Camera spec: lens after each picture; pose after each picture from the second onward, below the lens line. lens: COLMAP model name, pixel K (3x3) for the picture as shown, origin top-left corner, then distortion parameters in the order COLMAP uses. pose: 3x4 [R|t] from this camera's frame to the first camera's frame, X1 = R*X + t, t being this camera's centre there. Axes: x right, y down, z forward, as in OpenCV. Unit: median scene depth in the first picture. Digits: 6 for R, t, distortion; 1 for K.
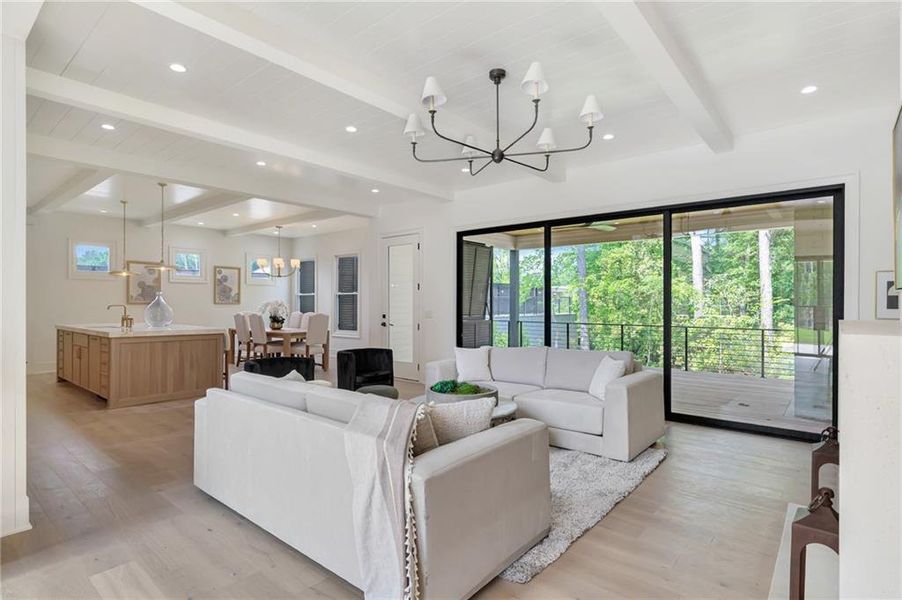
lens RADIAL K [[462.7, 0, 451.0], [0, 462.7, 300.0], [0, 0, 1]] dist [0.000033, 0.000014]
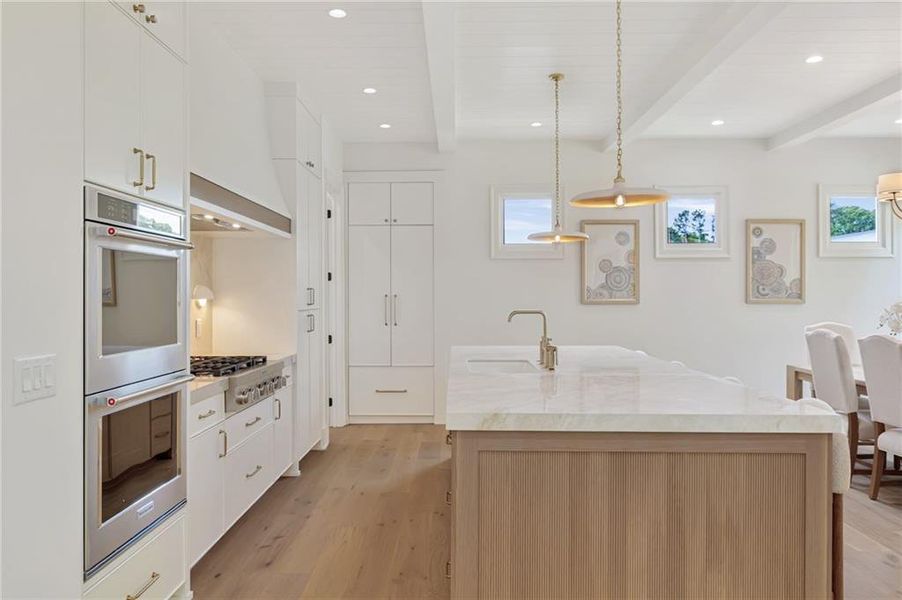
lens RADIAL K [[623.6, 0, 443.7], [0, 623.6, 296.6], [0, 0, 1]] dist [-0.002100, -0.000601]
pose [[0.627524, -0.004264, -0.778586, -0.251825], [0.008874, 0.999959, 0.001676, -0.002024], [0.778547, -0.007961, 0.627536, 0.437752]]
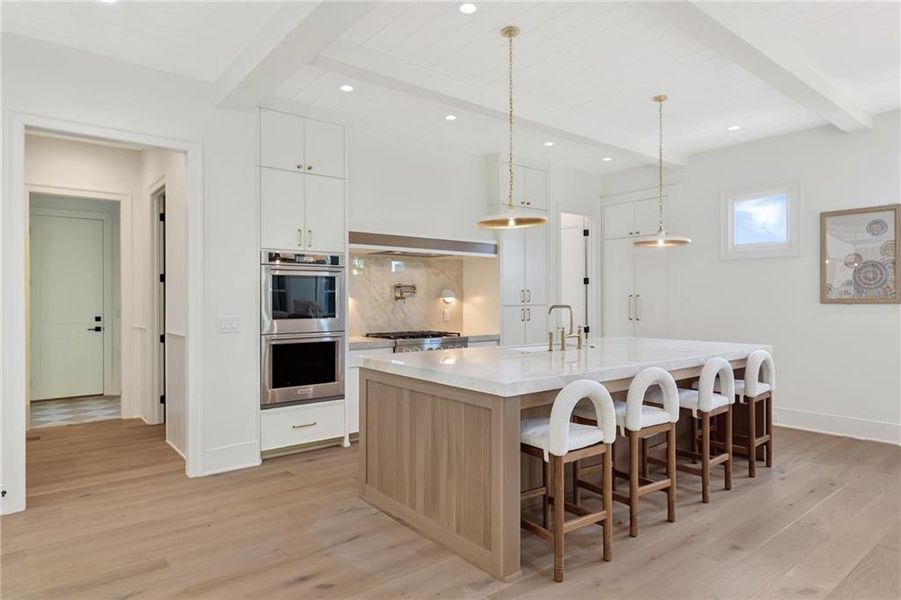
lens RADIAL K [[518.9, 0, 446.3], [0, 518.9, 303.7], [0, 0, 1]] dist [0.000537, -0.000248]
pose [[-0.191940, 0.003442, -0.981401, -0.092224], [0.009472, 0.999954, 0.001654, 0.005058], [0.981361, -0.008978, -0.191963, 0.714061]]
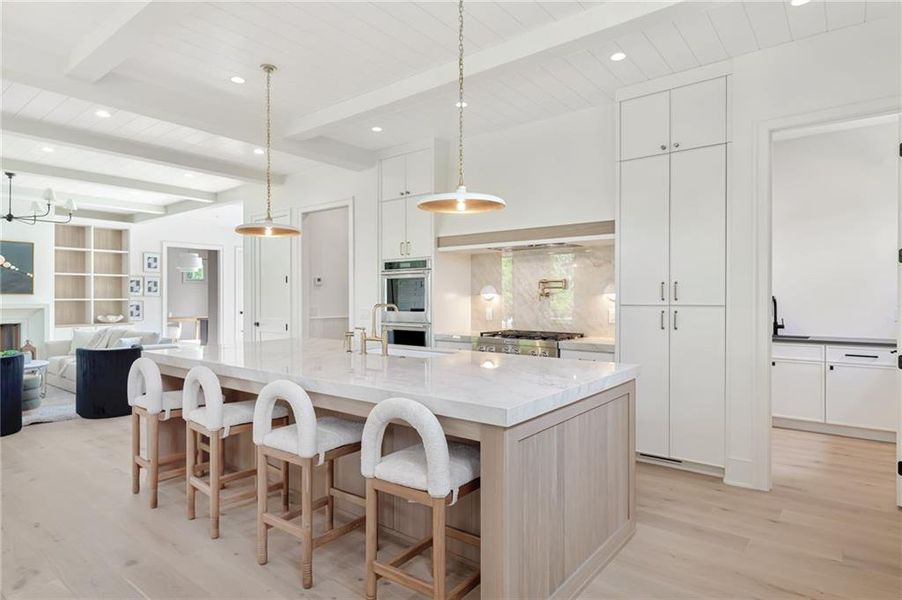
lens RADIAL K [[509.2, 0, 451.0], [0, 509.2, 300.0], [0, 0, 1]] dist [0.003028, 0.001075]
pose [[-0.999627, -0.000873, -0.027313, -0.559100], [-0.000848, 0.999999, -0.000957, 0.005158], [0.027314, -0.000933, -0.999626, 1.081345]]
